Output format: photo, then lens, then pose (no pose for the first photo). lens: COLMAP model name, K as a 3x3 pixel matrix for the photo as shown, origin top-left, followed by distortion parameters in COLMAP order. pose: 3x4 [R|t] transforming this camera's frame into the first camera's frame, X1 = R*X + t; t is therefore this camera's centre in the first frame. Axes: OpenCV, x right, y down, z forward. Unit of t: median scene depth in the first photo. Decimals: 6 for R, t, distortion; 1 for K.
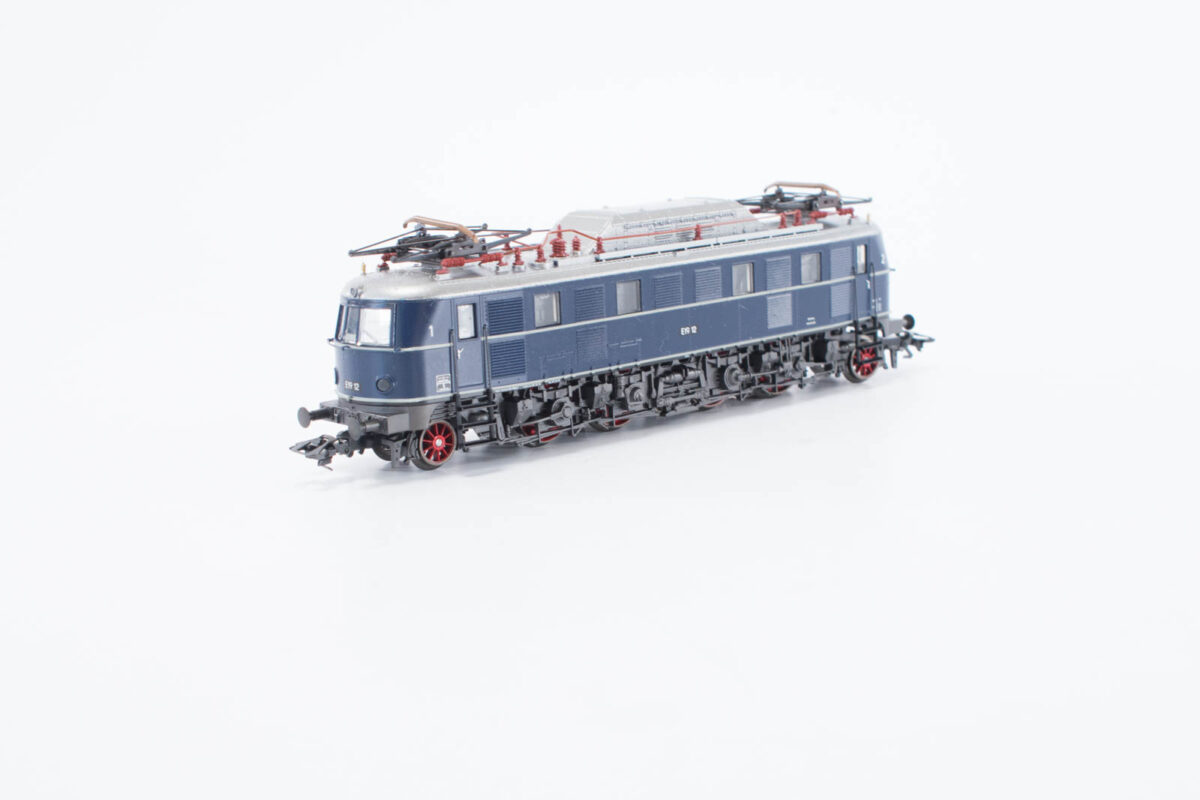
lens RADIAL K [[2022.2, 0, 601.1], [0, 2022.2, 402.2], [0, 0, 1]] dist [-0.364746, 0.000000]
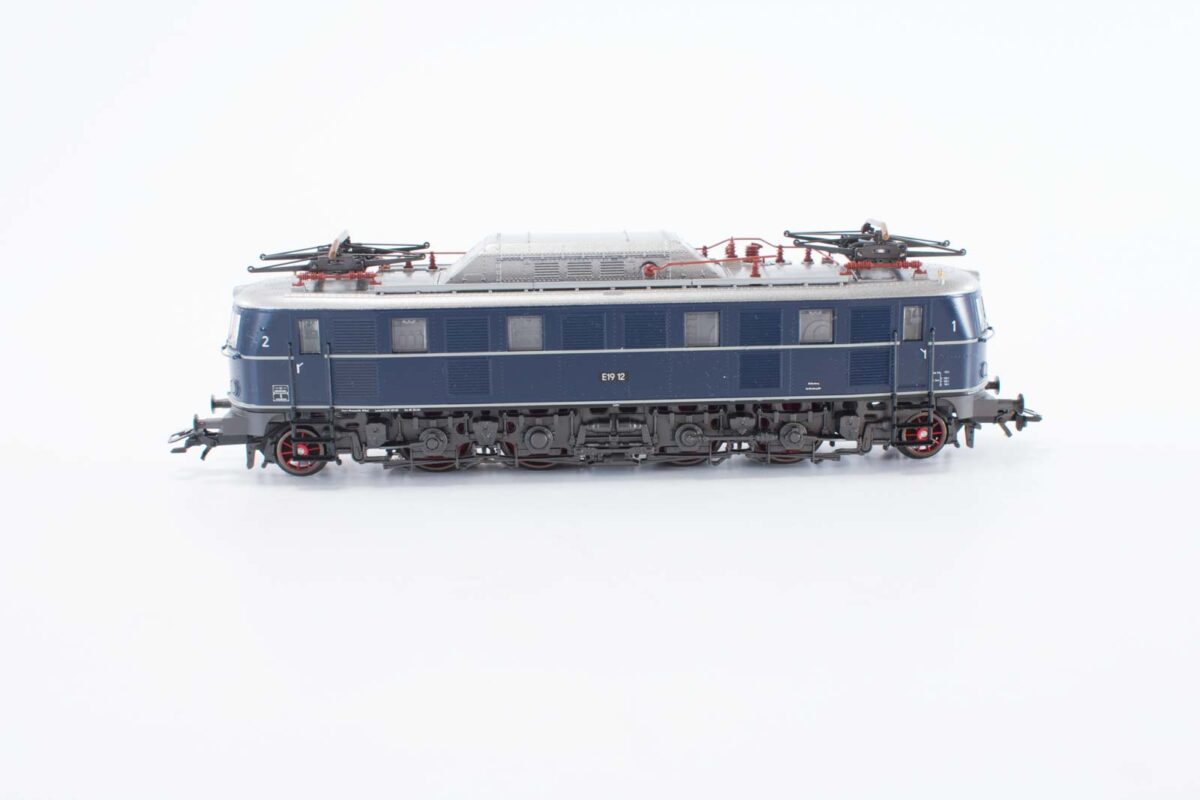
lens RADIAL K [[1656.6, 0, 592.9], [0, 1656.6, 397.5], [0, 0, 1]] dist [-0.001182, 0.000000]
pose [[0.788219, 0.163103, -0.593387, 0.478594], [-0.133092, 0.986598, 0.094394, -0.095550], [0.600831, 0.004572, 0.799363, 0.394556]]
